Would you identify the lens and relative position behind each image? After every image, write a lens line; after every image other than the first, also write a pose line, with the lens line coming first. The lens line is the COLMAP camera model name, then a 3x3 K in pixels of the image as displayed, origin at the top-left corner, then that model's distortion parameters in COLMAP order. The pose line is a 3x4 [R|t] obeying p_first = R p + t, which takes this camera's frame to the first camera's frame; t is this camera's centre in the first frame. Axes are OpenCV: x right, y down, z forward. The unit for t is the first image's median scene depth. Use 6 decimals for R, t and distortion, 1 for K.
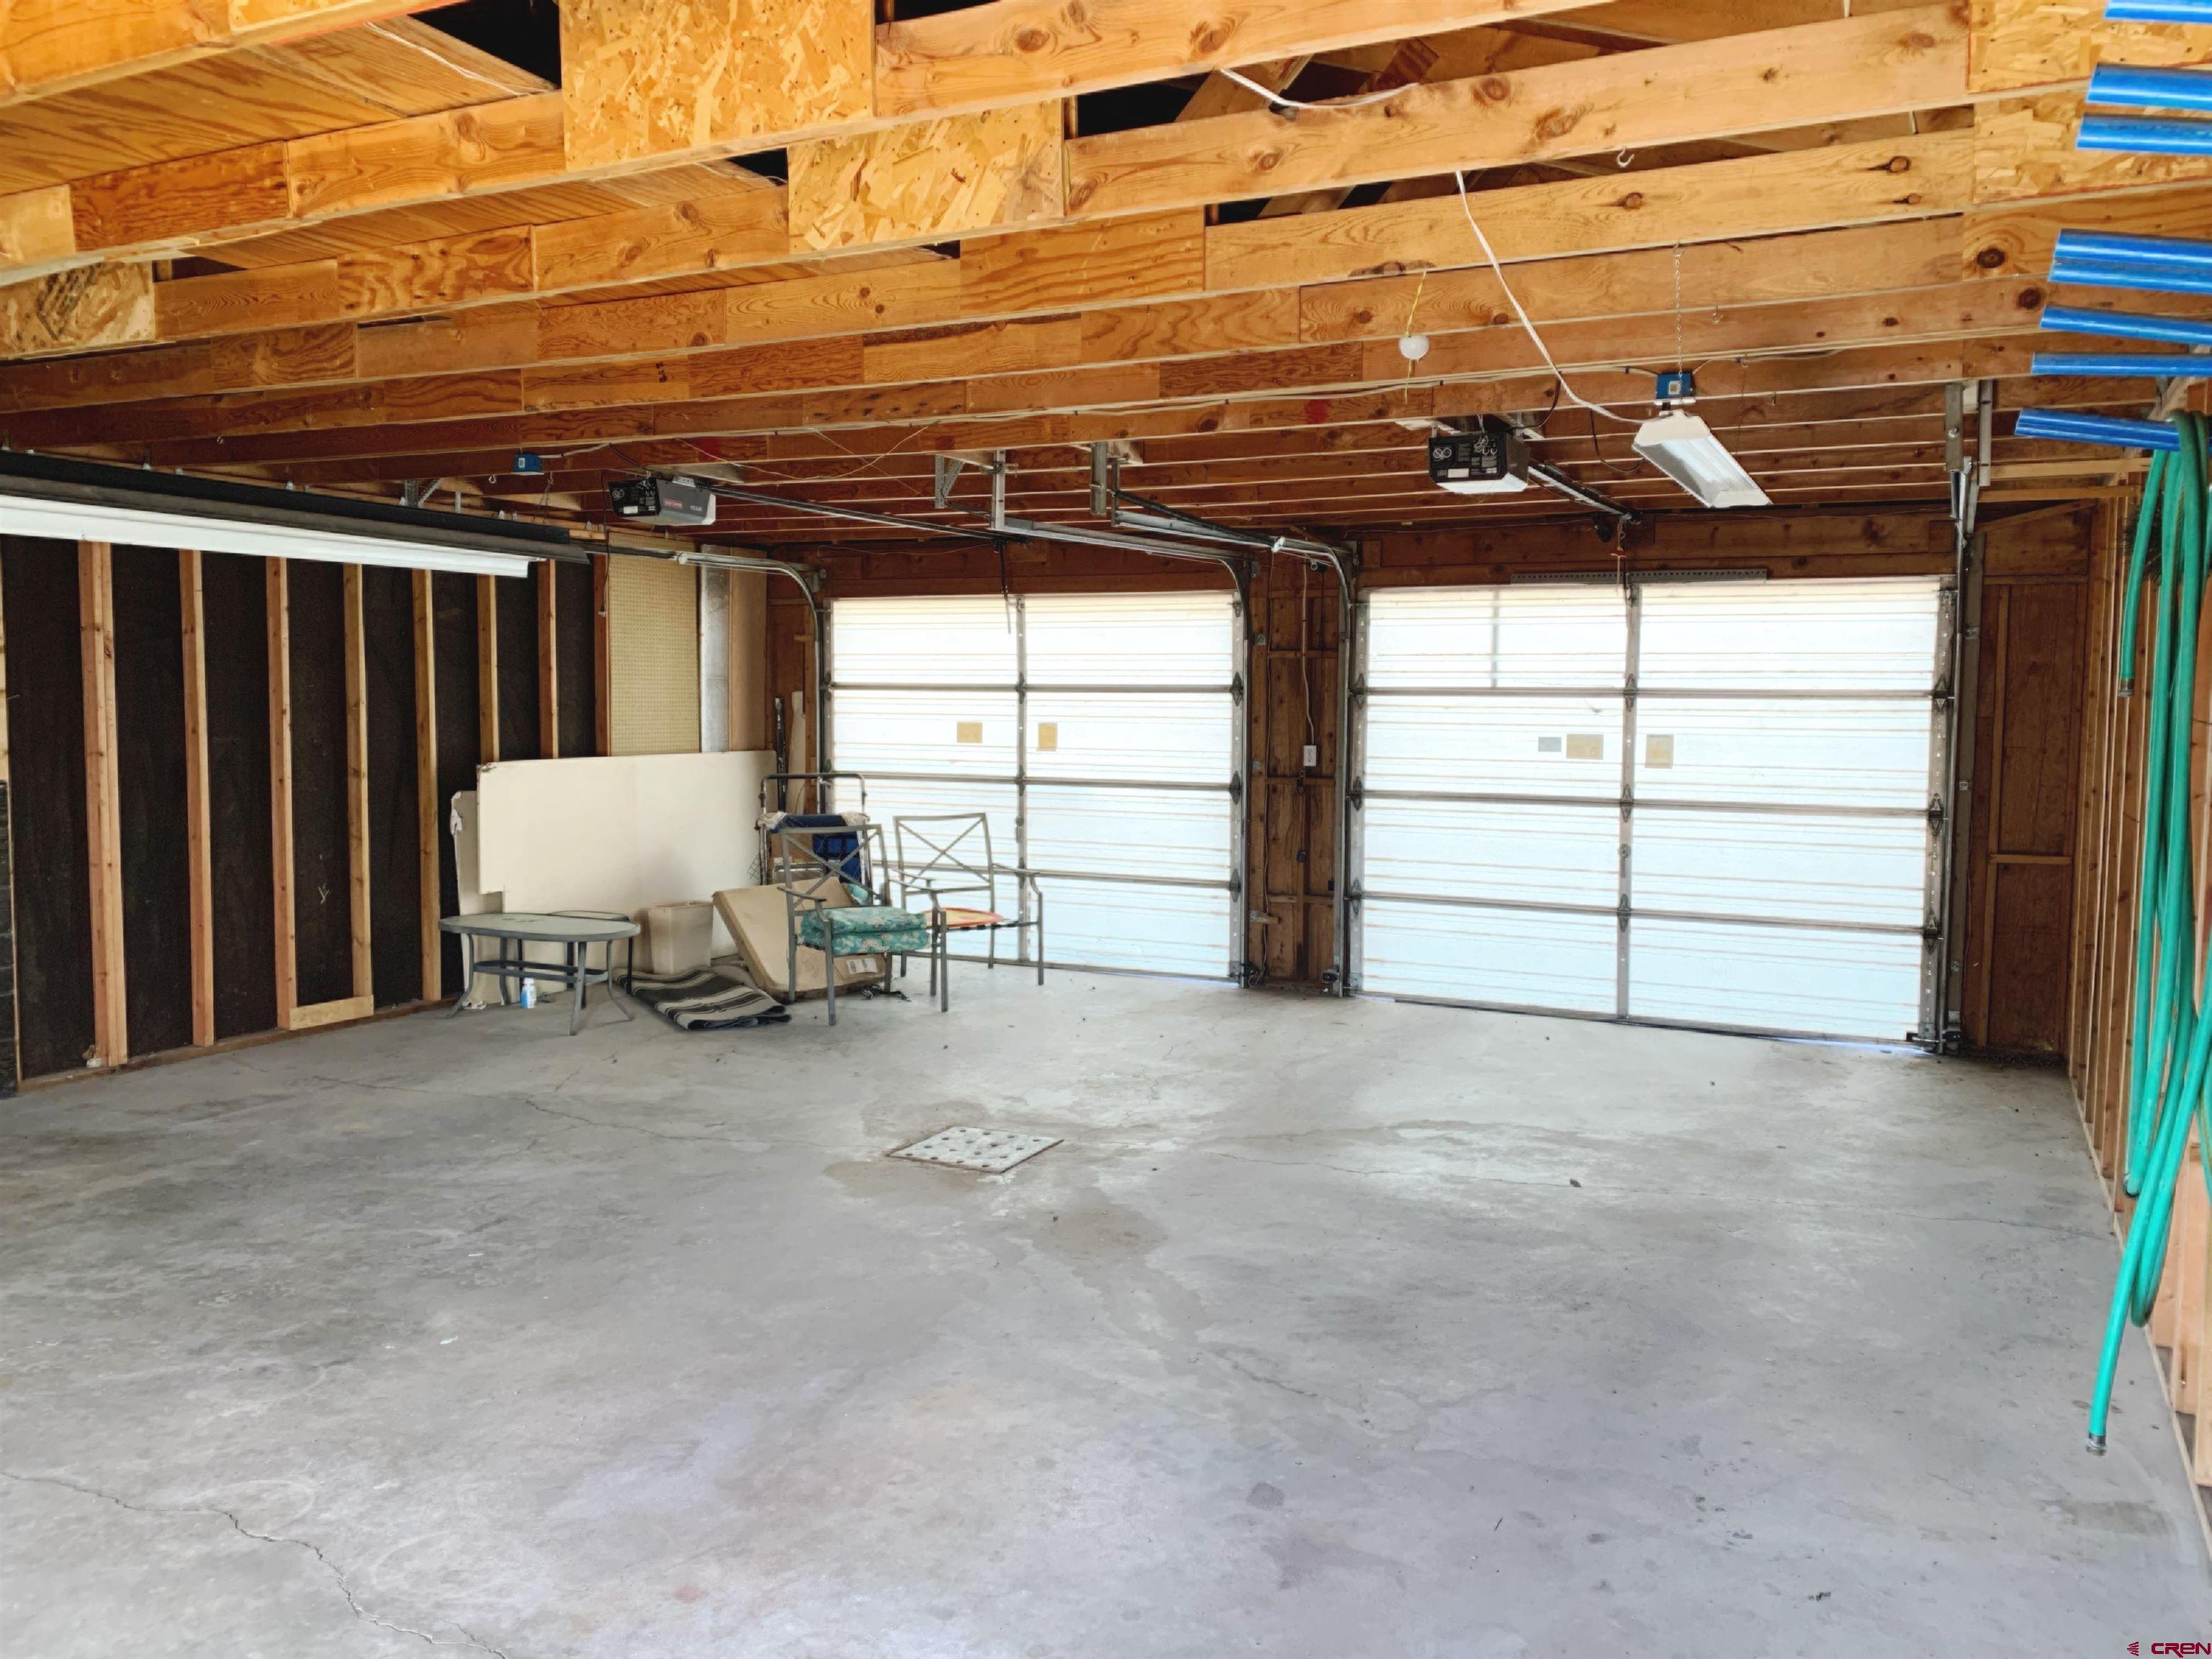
lens RADIAL K [[1680.7, 0, 1105.1], [0, 1680.7, 826.7], [0, 0, 1]] dist [0.026914, -0.005923]
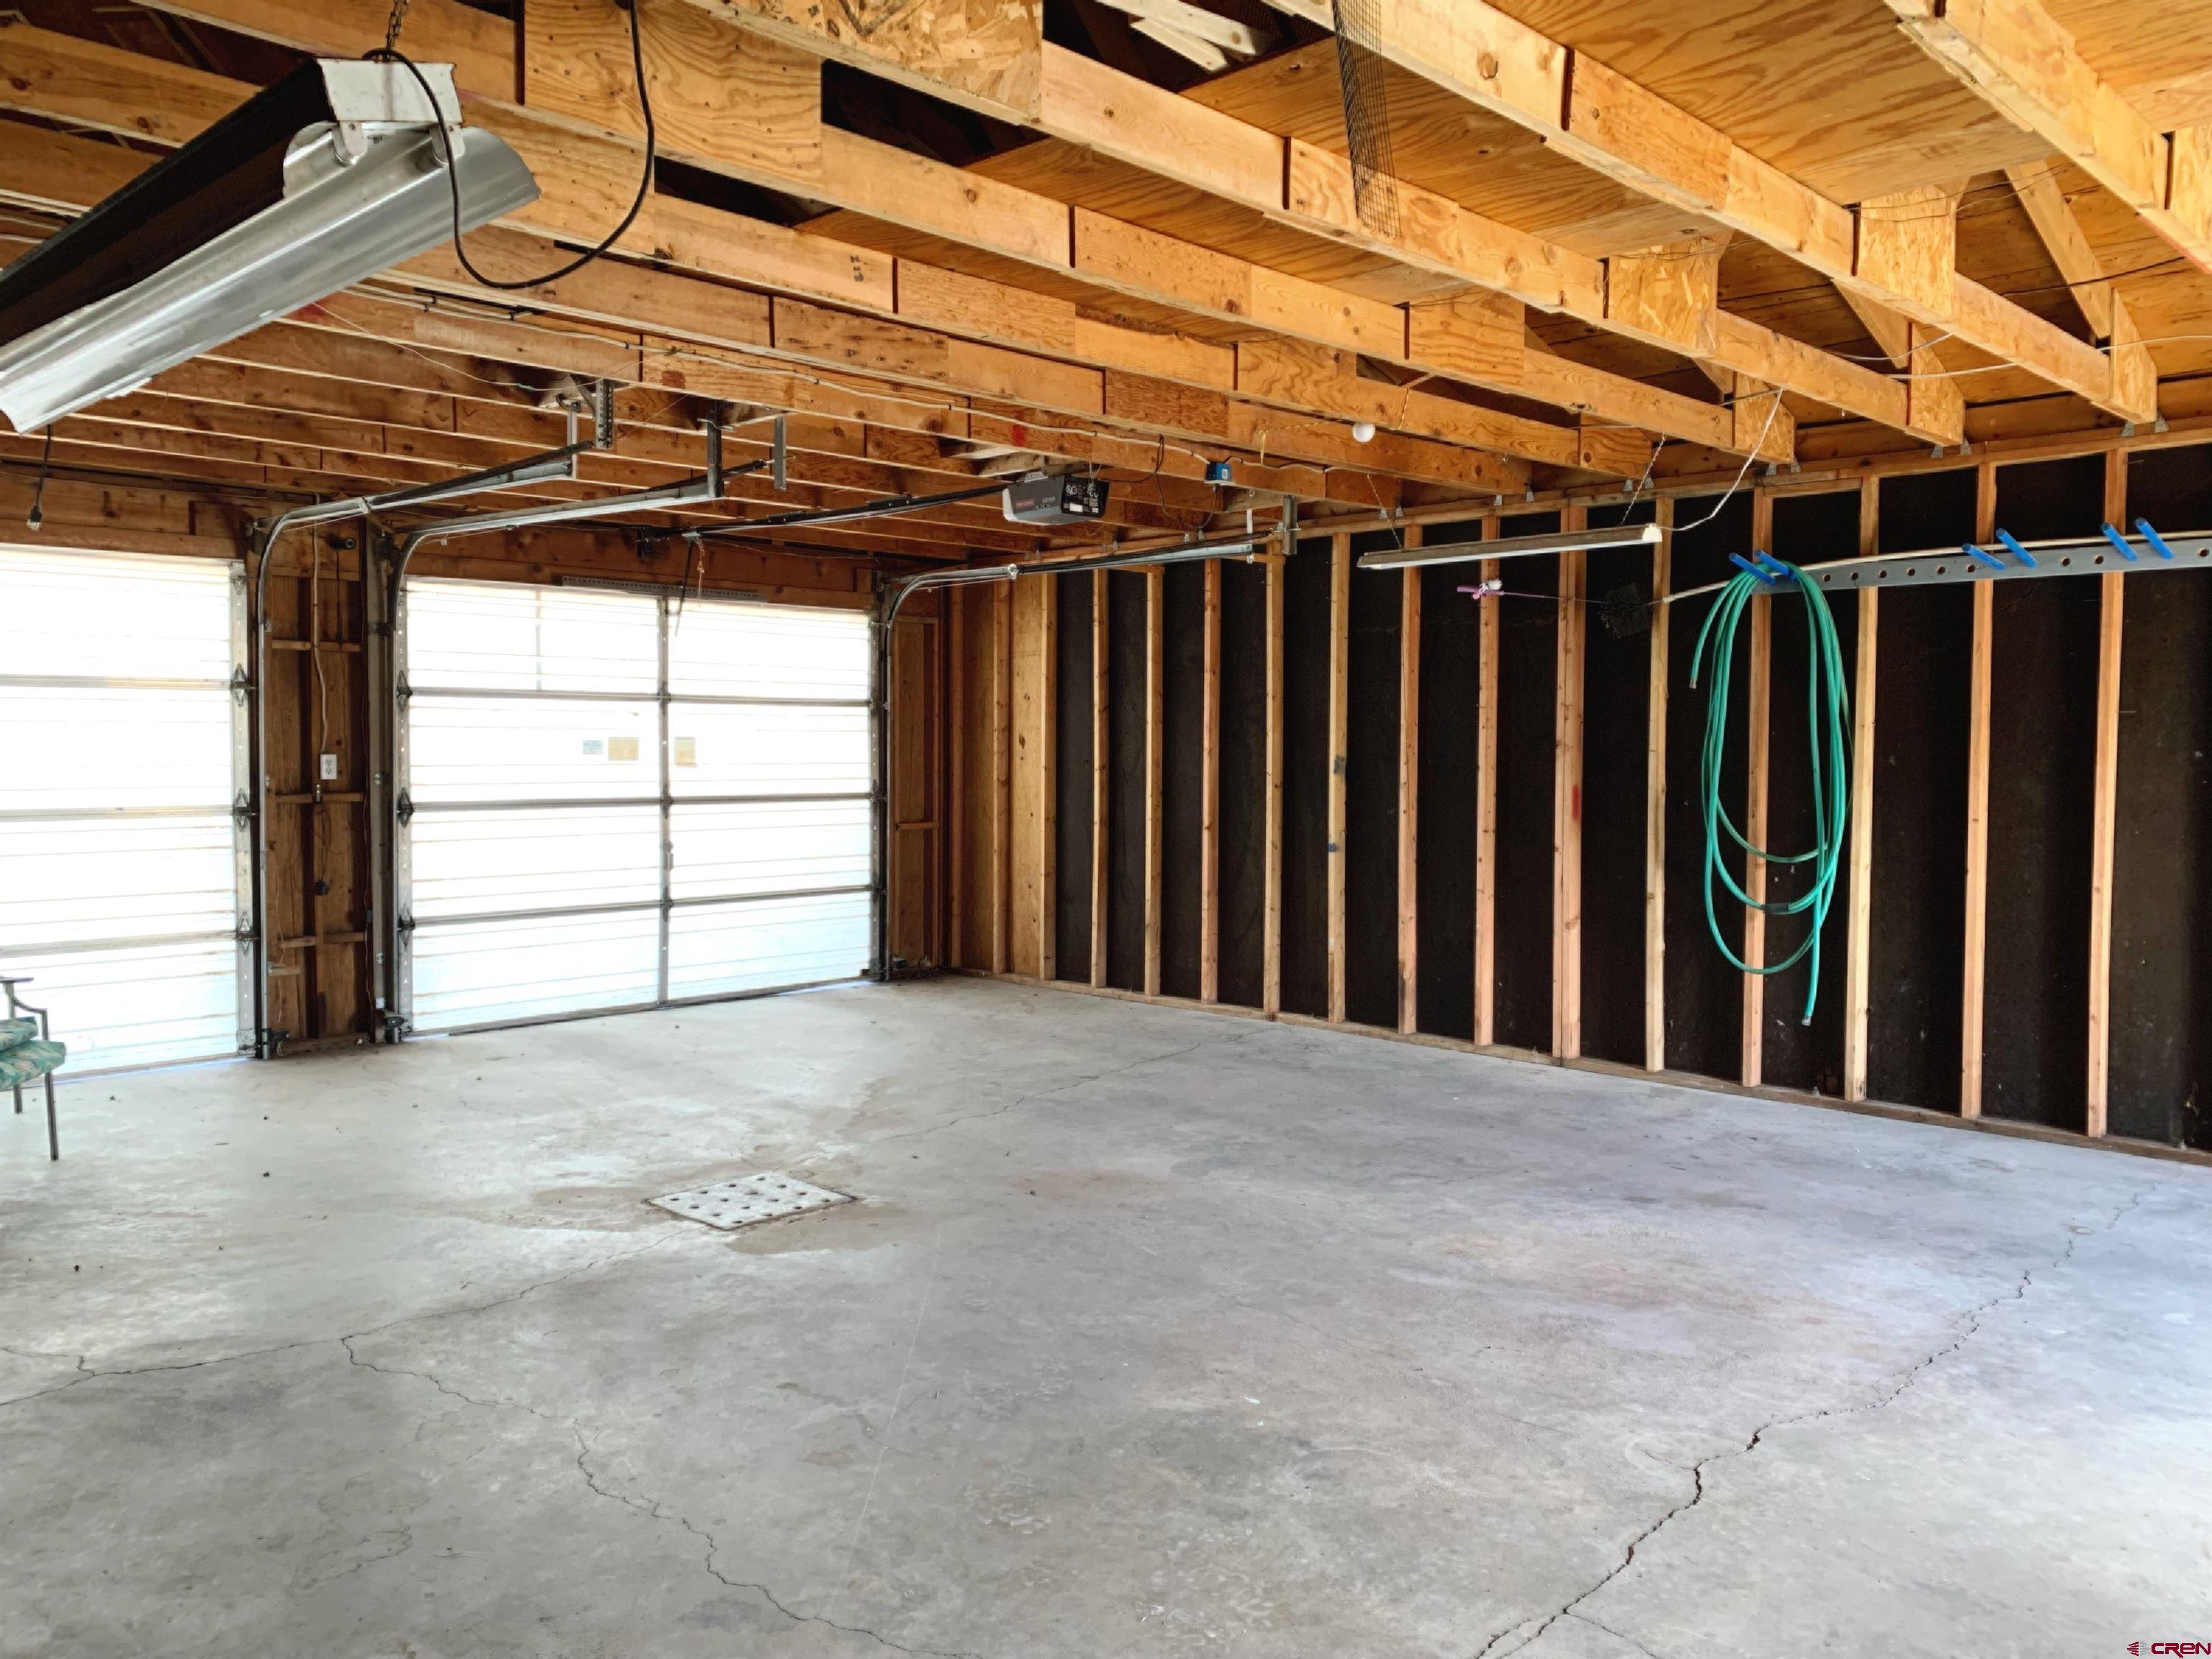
lens RADIAL K [[1689.8, 0, 1108.0], [0, 1689.8, 837.5], [0, 0, 1]] dist [0.139702, -0.234940]
pose [[0.301984, -0.062363, 0.951271, -0.832301], [0.077177, 0.996182, 0.040807, -0.017498], [-0.950184, 0.061093, 0.305644, 0.529583]]
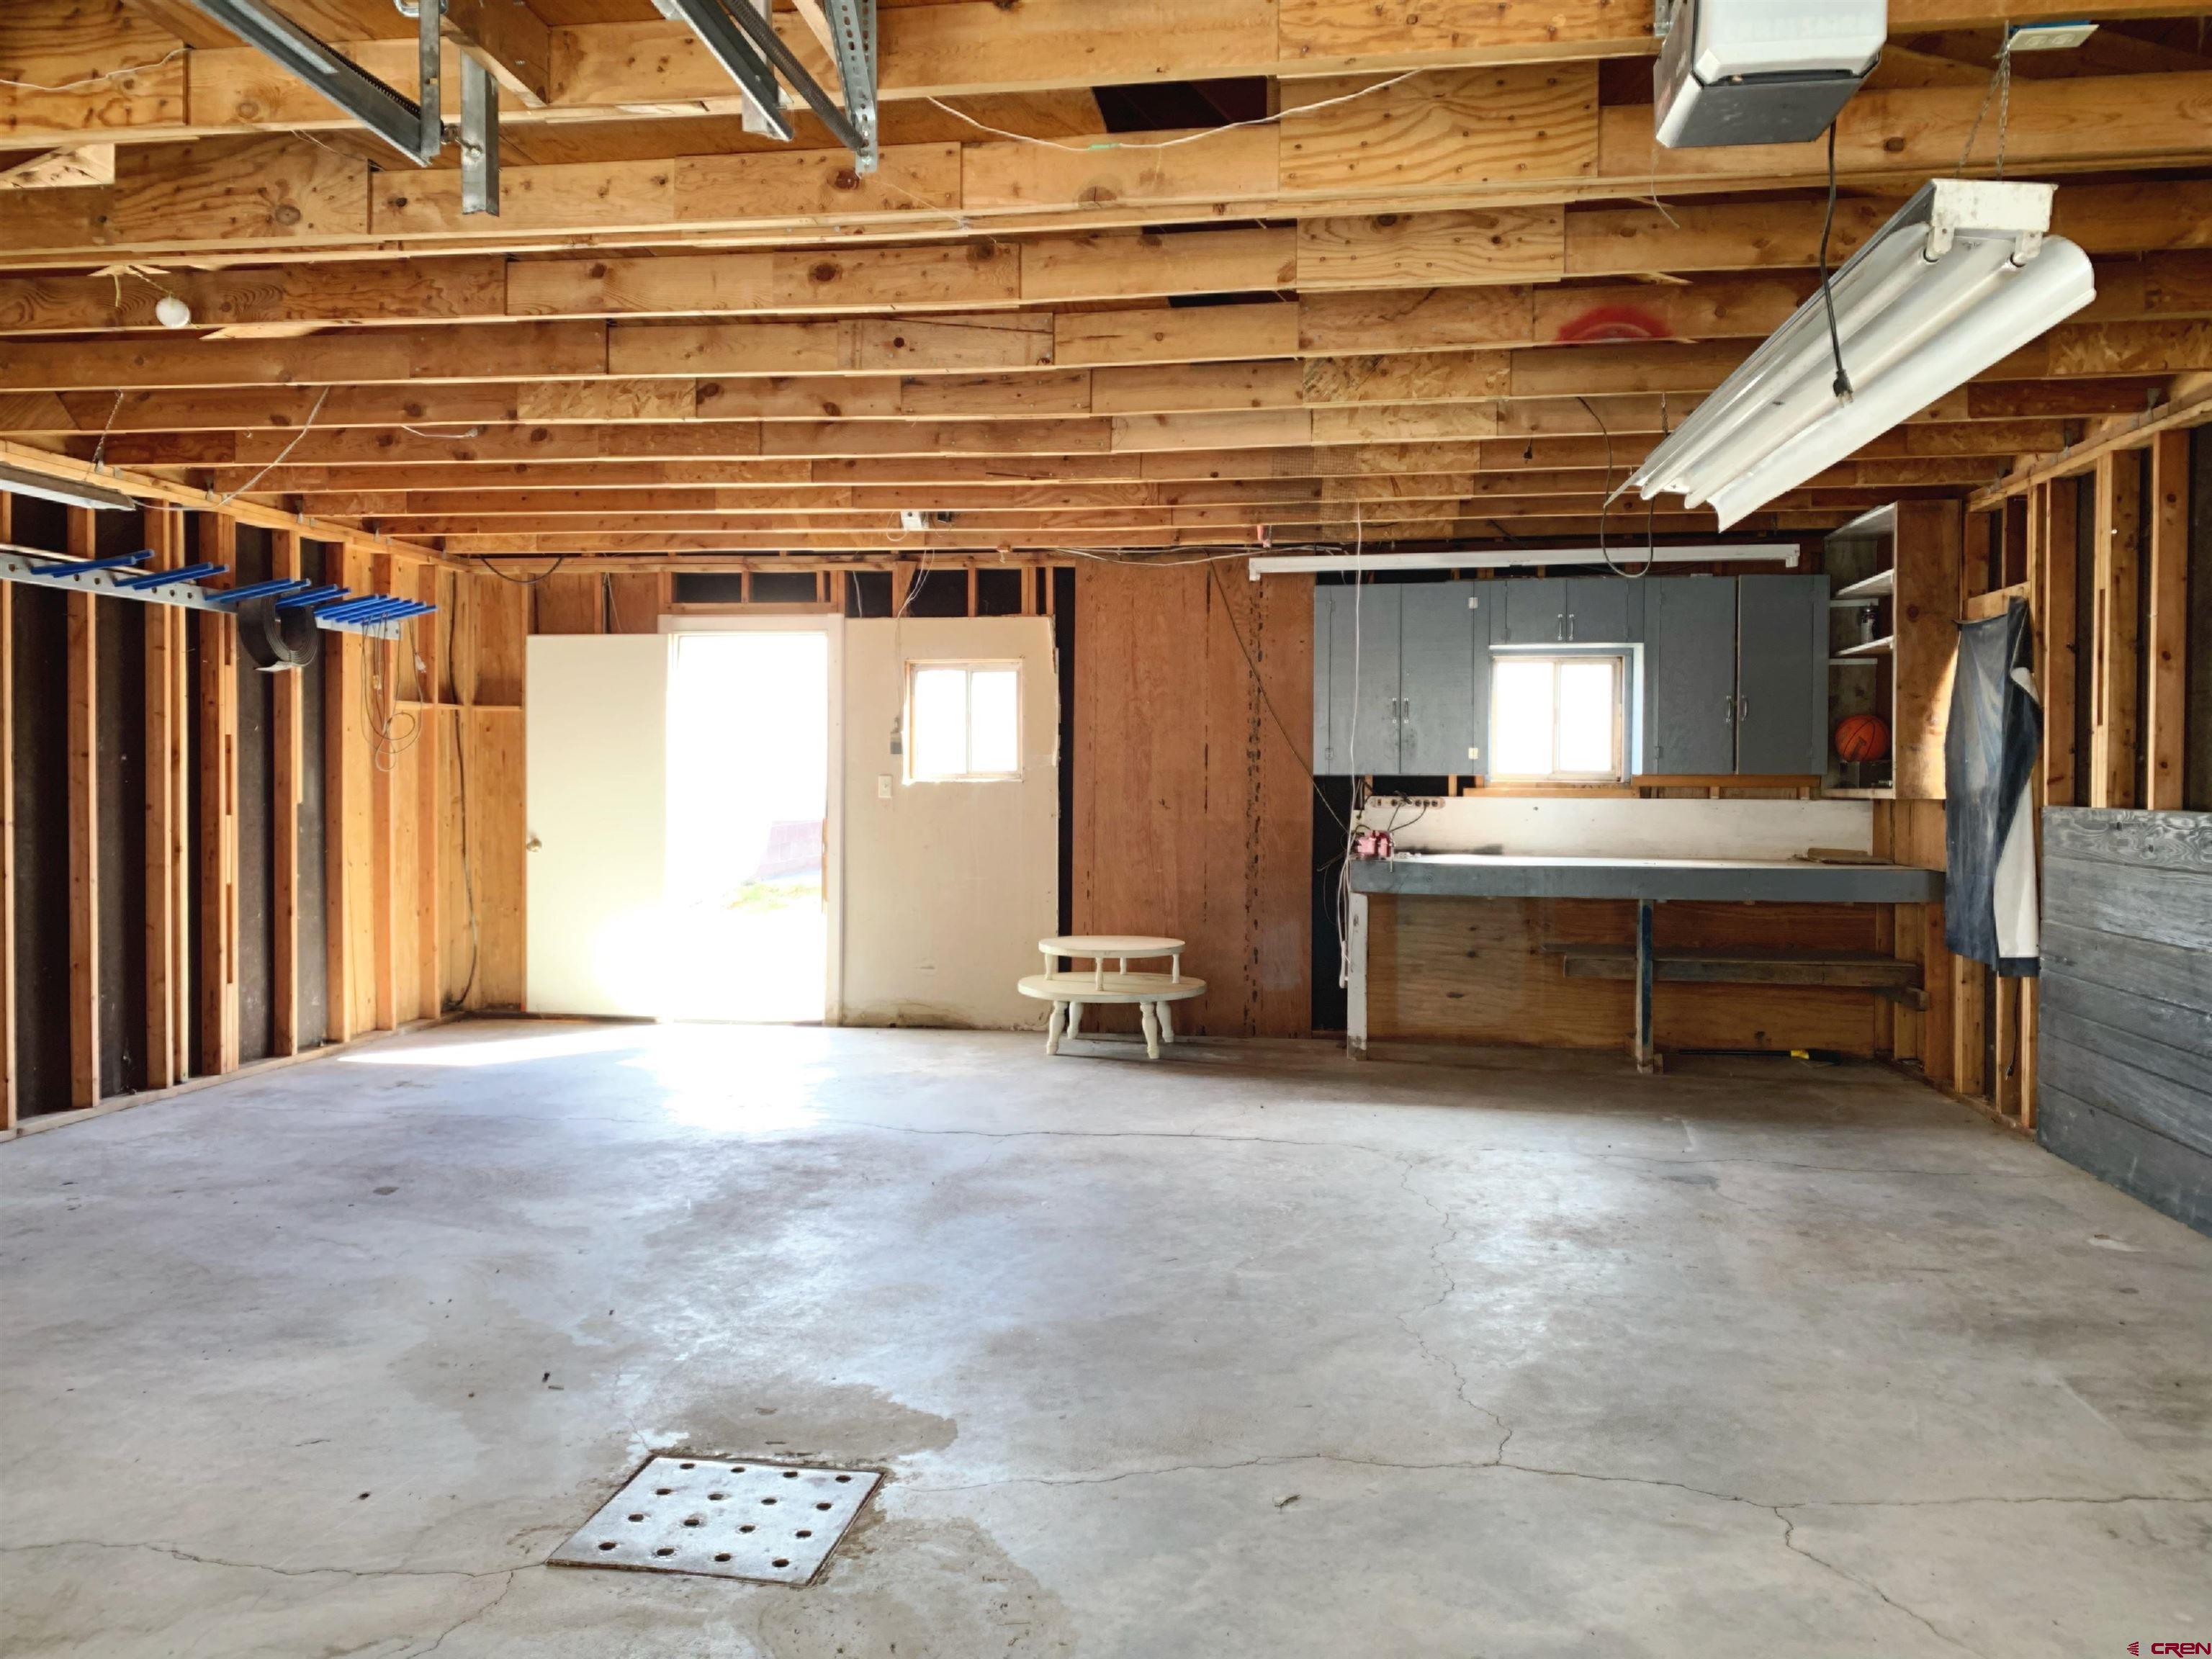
lens RADIAL K [[1649.1, 0, 1052.6], [0, 1649.1, 820.6], [0, 0, 1]] dist [0.052475, -0.049591]
pose [[-0.954219, -0.011573, -0.298884, -0.017376], [-0.041040, 0.994866, 0.092503, -0.065672], [0.296279, 0.100534, -0.949795, 1.451654]]
